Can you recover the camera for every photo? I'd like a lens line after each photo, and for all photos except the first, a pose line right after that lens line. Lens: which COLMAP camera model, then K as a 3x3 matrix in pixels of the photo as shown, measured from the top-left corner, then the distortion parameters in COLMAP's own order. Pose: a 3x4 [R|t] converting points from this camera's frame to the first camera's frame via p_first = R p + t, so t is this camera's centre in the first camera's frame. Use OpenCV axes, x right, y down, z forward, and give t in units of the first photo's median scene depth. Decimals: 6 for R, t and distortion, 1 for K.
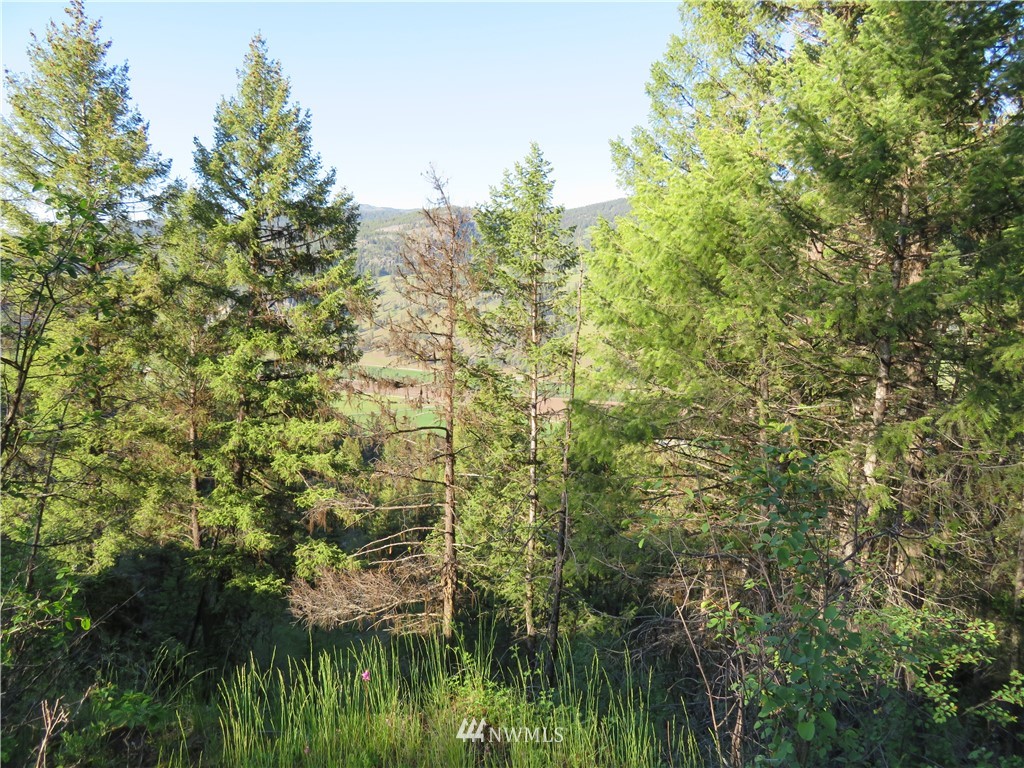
lens RADIAL K [[743.2, 0, 527.4], [0, 743.2, 398.5], [0, 0, 1]] dist [-0.005131, 0.030404]
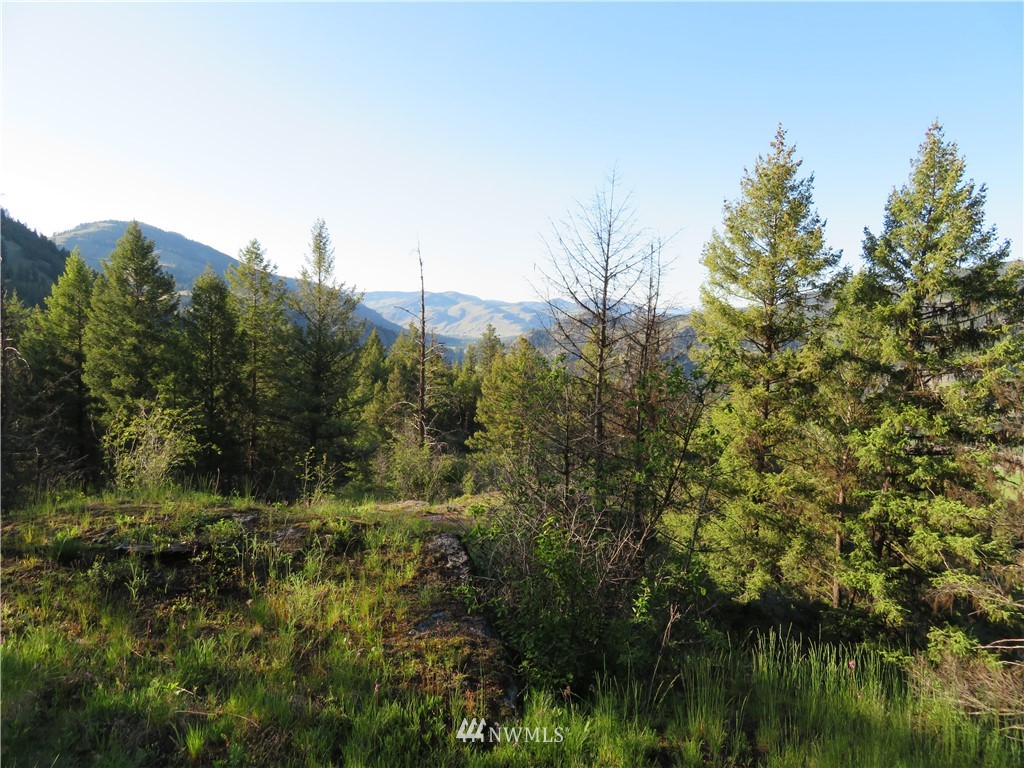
lens RADIAL K [[747.3, 0, 517.8], [0, 747.3, 394.9], [0, 0, 1]] dist [-0.004125, 0.001996]
pose [[0.651759, 0.039942, -0.757373, 0.064832], [-0.109509, 0.993104, -0.041865, -0.004163], [0.750478, 0.110225, 0.651639, -0.076355]]
